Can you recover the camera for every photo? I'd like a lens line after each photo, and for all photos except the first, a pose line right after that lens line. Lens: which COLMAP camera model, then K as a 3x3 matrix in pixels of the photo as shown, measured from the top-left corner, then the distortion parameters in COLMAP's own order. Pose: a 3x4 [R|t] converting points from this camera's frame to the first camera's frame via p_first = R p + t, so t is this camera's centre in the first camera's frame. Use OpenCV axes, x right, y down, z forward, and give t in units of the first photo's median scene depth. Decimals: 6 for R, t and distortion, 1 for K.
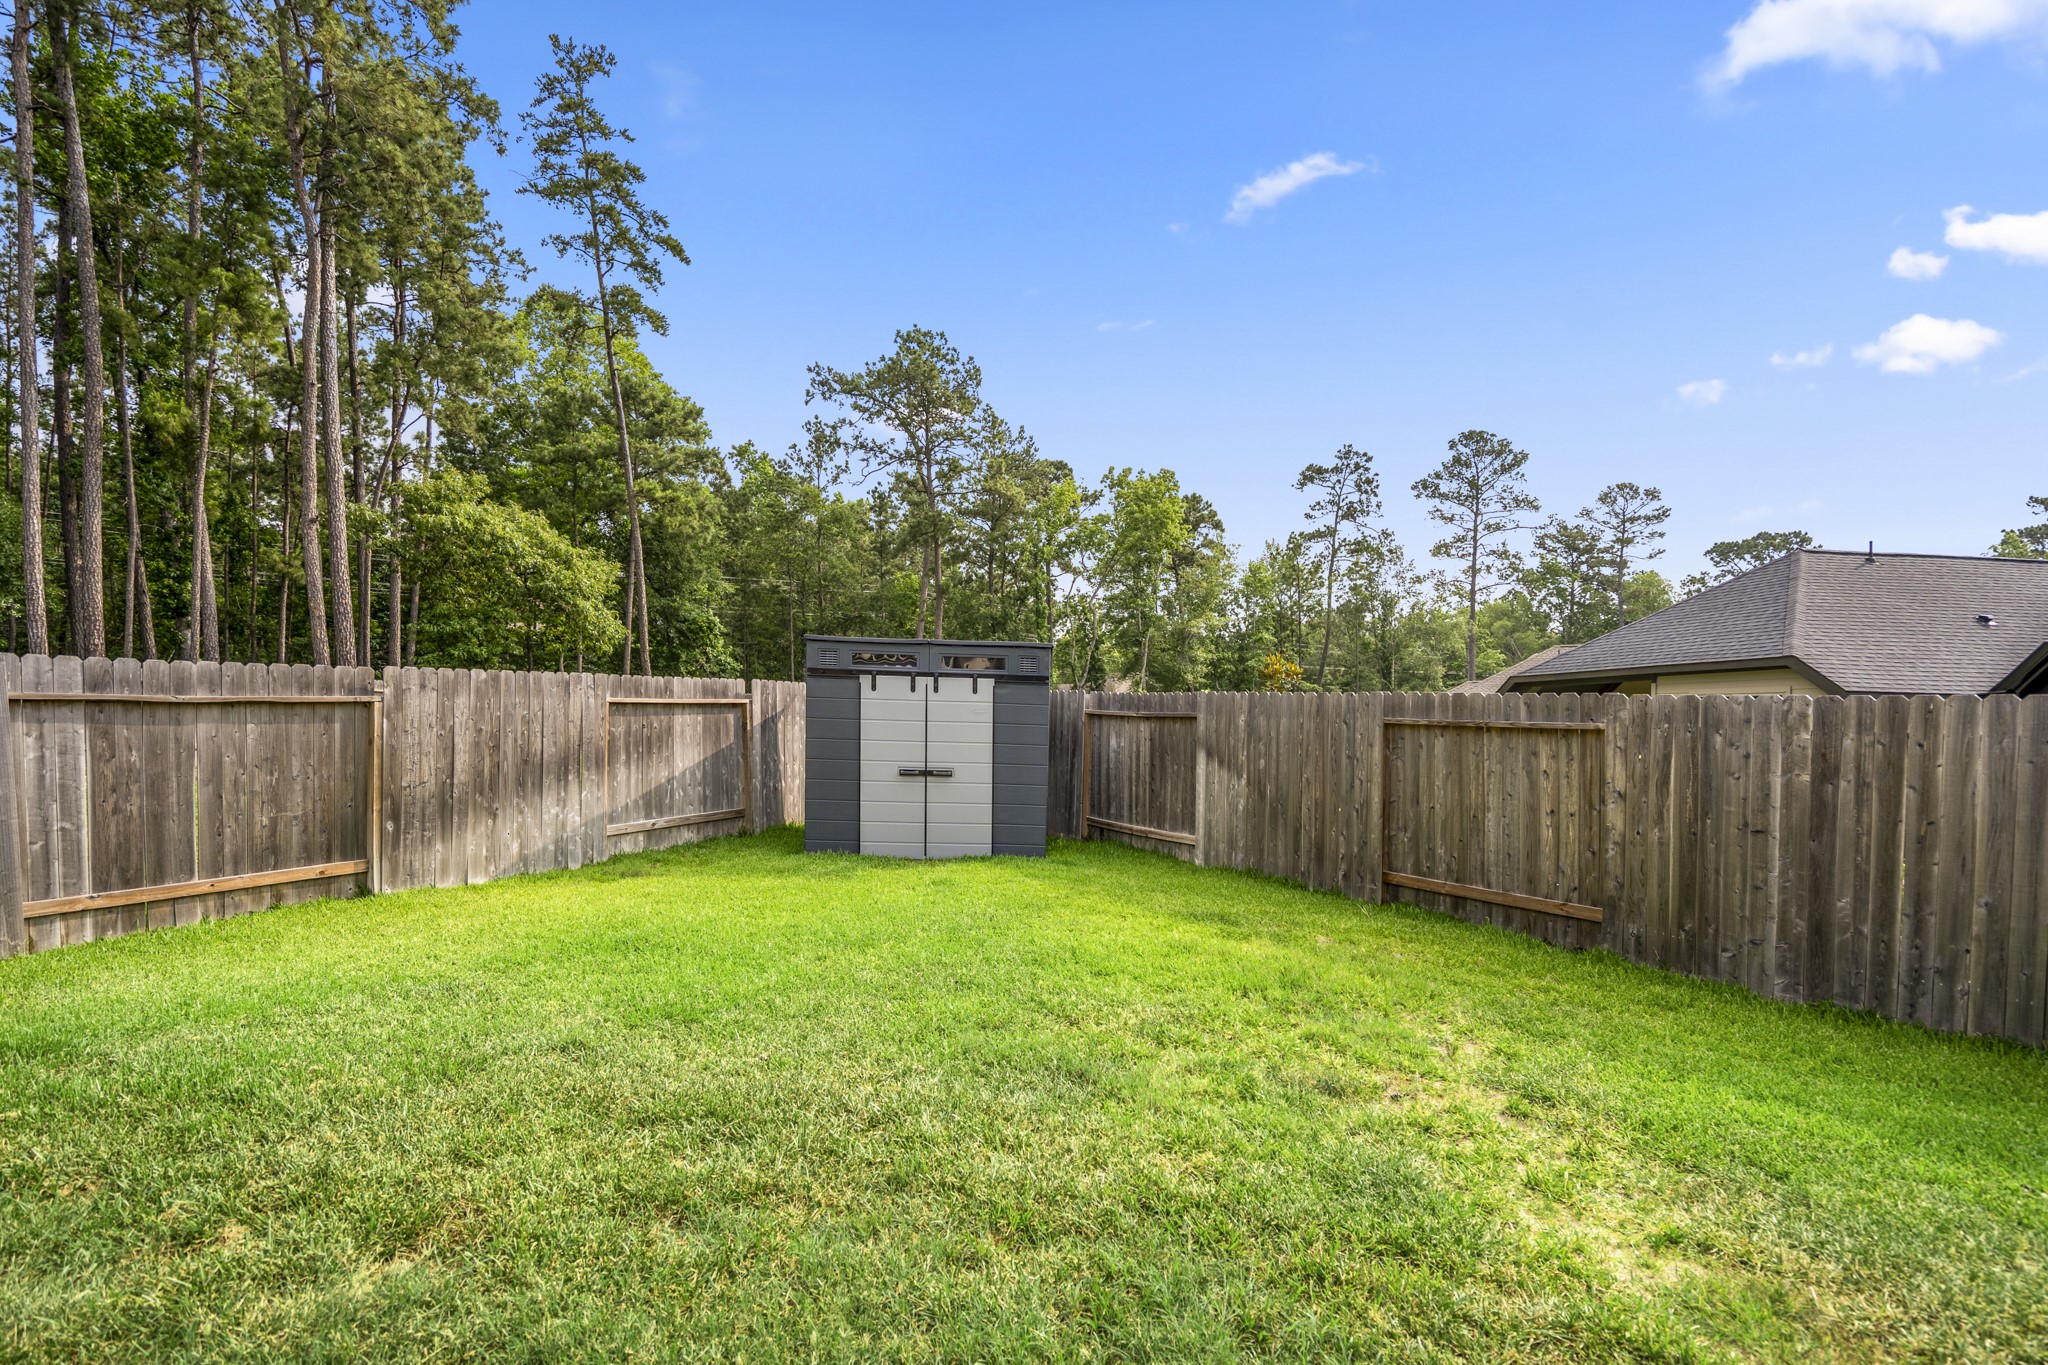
lens RADIAL K [[973.0, 0, 1017.2], [0, 973.0, 740.7], [0, 0, 1]] dist [-0.002030, 0.000192]
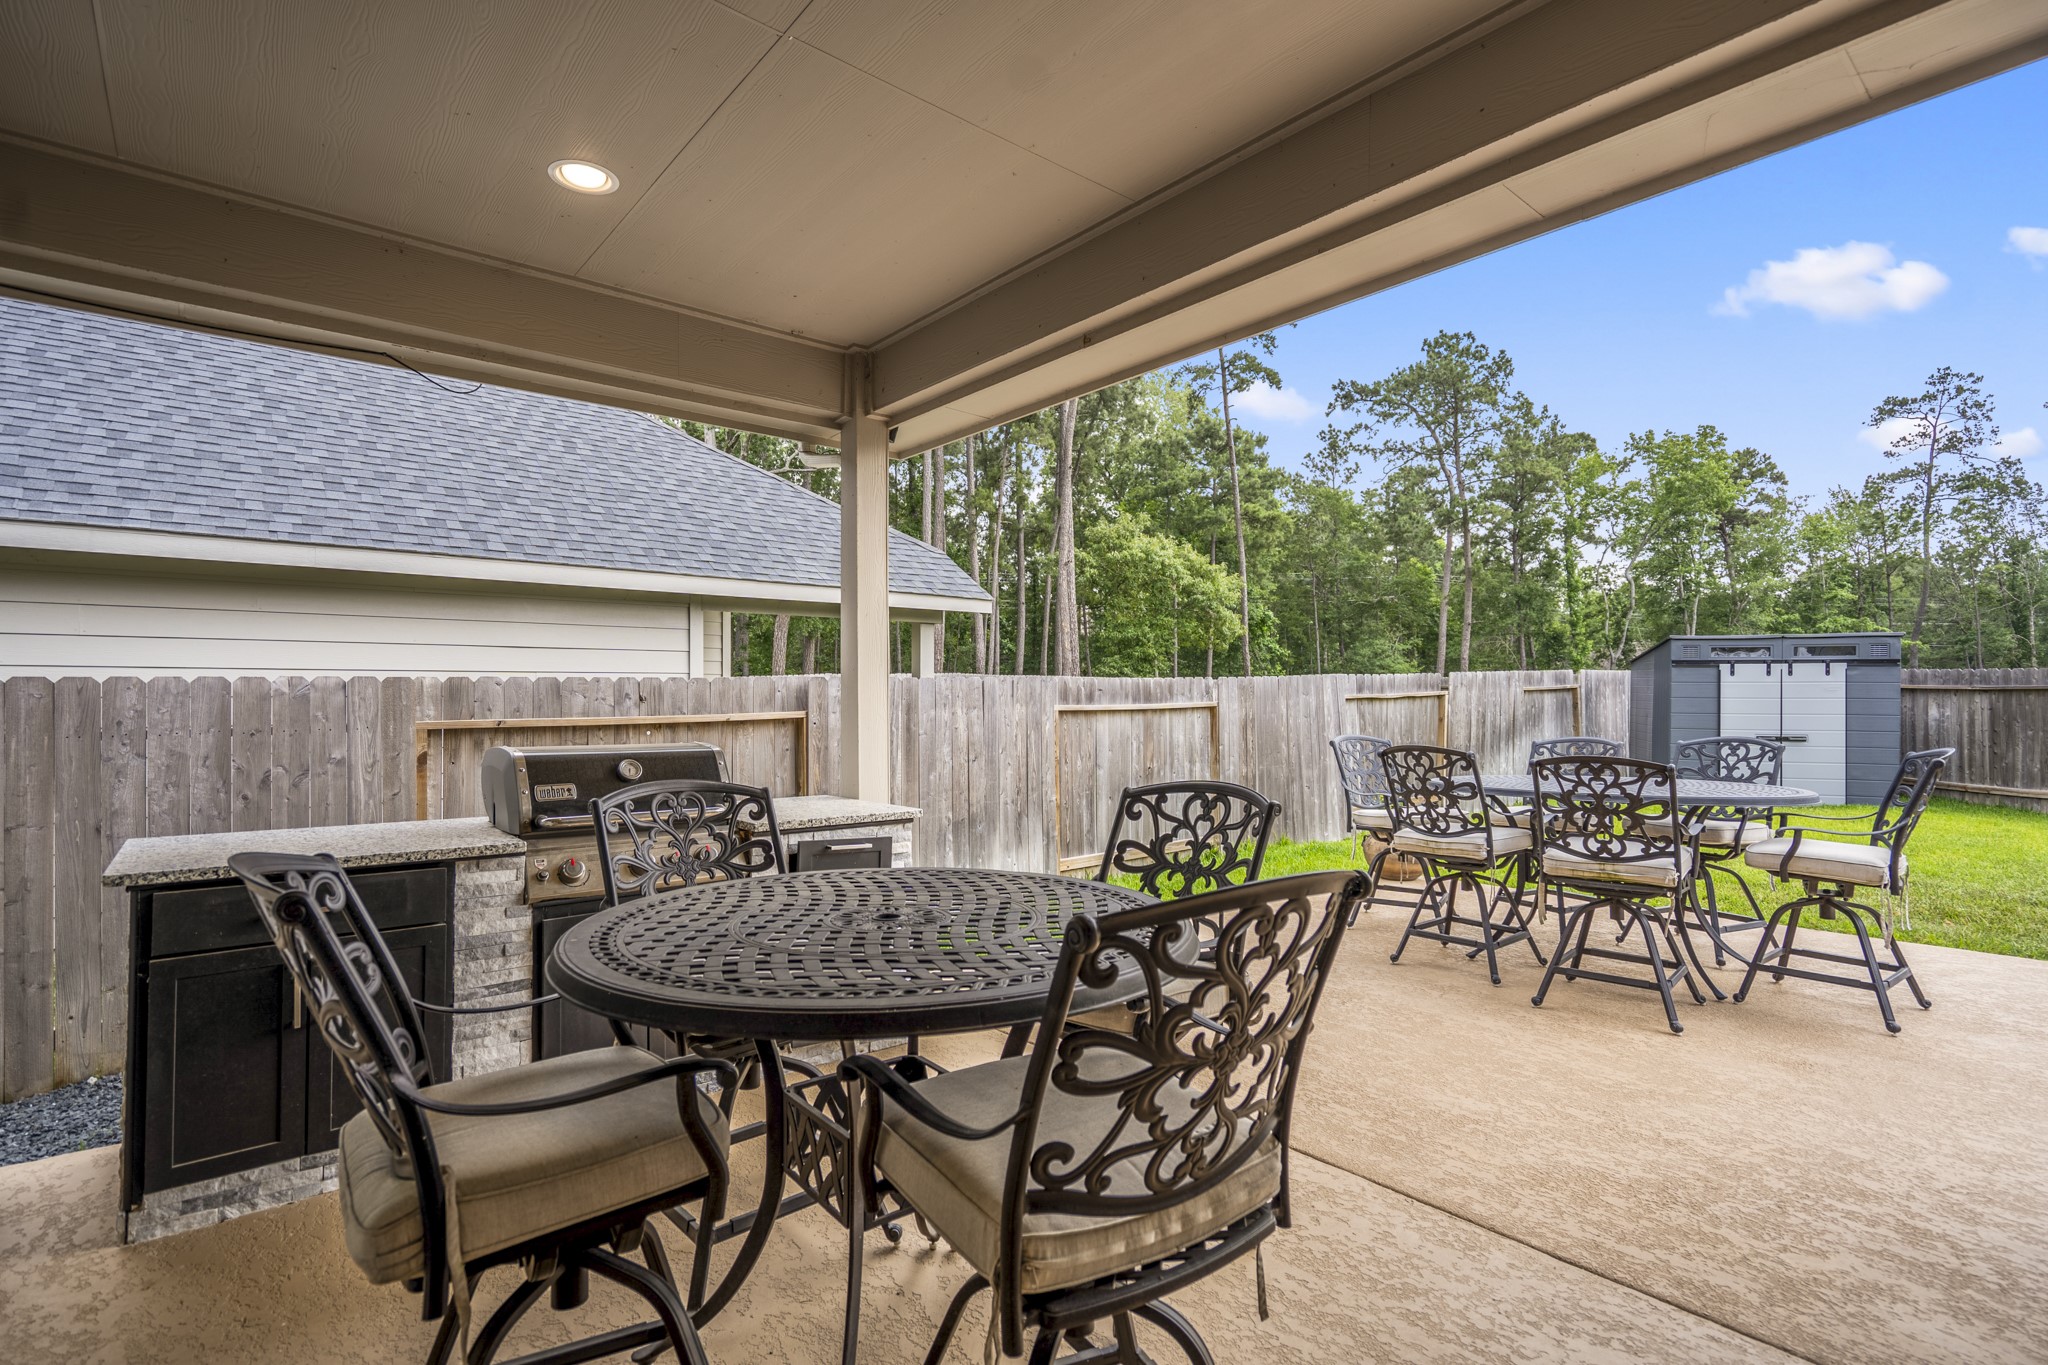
lens RADIAL K [[936.9, 0, 1033.1], [0, 936.9, 687.8], [0, 0, 1]] dist [0.000737, 0.000828]
pose [[0.917754, -0.029531, -0.396050, -0.098946], [0.016605, 0.999213, -0.036027, -0.001076], [0.396802, 0.026487, 0.917522, -0.101203]]
